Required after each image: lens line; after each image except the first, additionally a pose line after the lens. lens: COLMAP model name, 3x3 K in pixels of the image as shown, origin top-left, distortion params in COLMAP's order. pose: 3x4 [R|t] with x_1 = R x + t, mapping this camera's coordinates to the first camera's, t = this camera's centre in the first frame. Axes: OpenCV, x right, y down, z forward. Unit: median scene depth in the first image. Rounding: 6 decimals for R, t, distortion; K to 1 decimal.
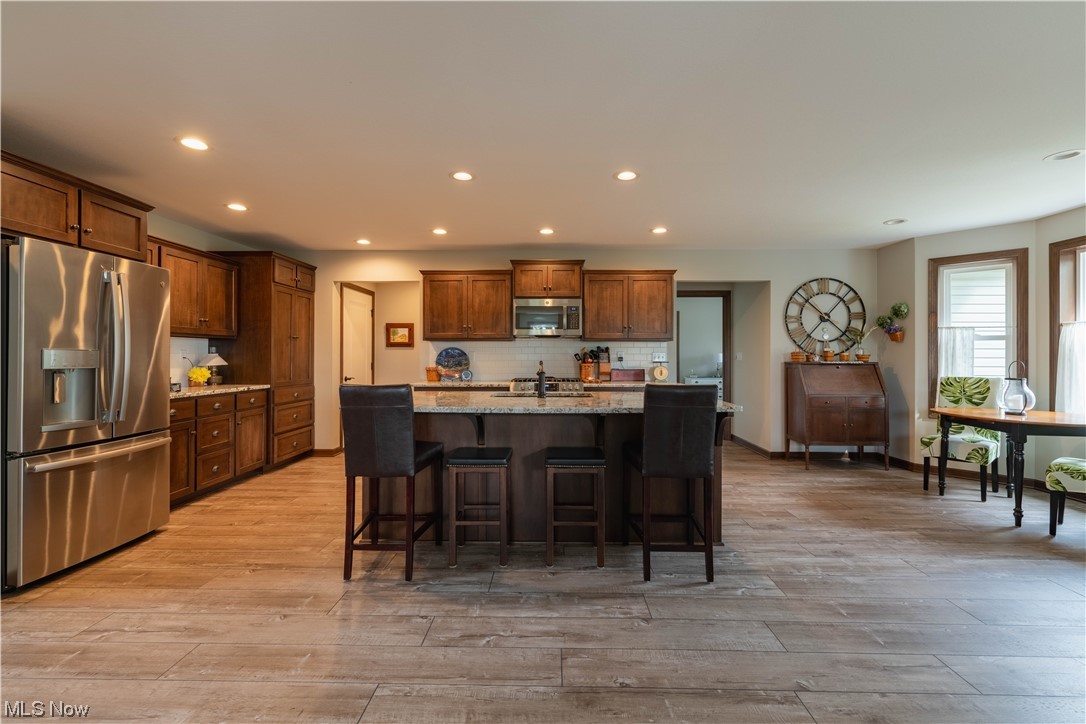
lens RADIAL K [[470.1, 0, 542.4], [0, 470.1, 348.3], [0, 0, 1]] dist [0.003076, -0.000145]
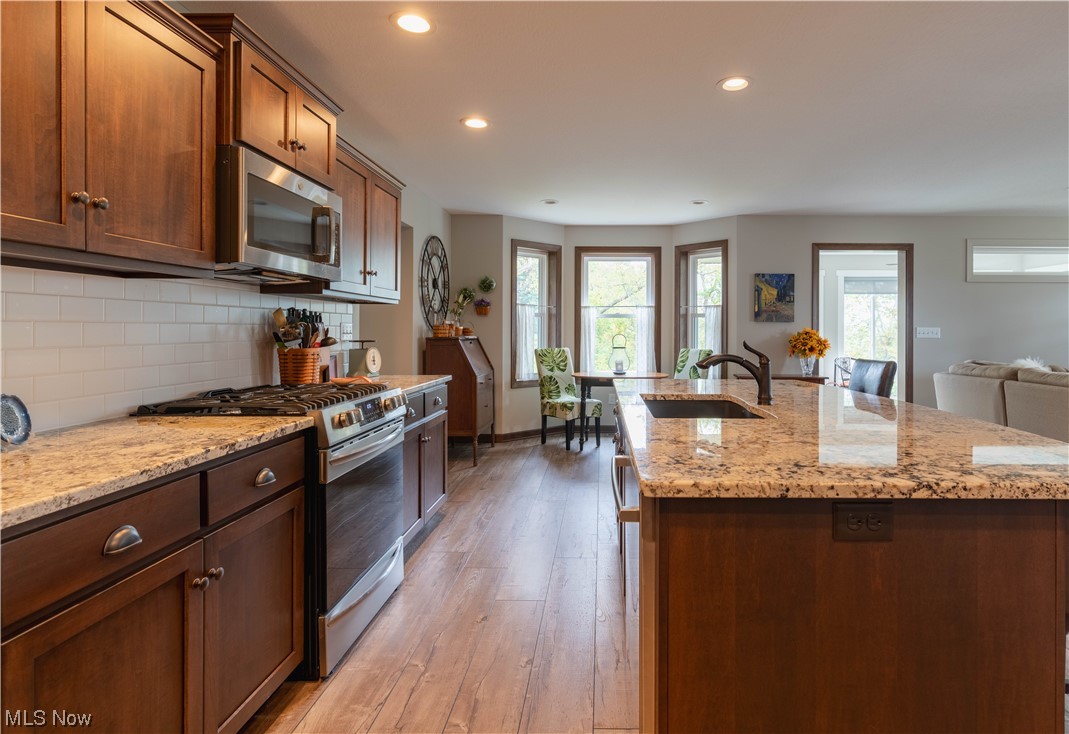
lens RADIAL K [[576.6, 0, 592.5], [0, 576.6, 330.2], [0, 0, 1]] dist [0.003360, 0.000862]
pose [[-0.013132, -0.000970, 0.999913, -0.465023], [-0.020209, 0.999796, 0.000705, 0.011760], [-0.999710, -0.020198, -0.013149, 0.807280]]
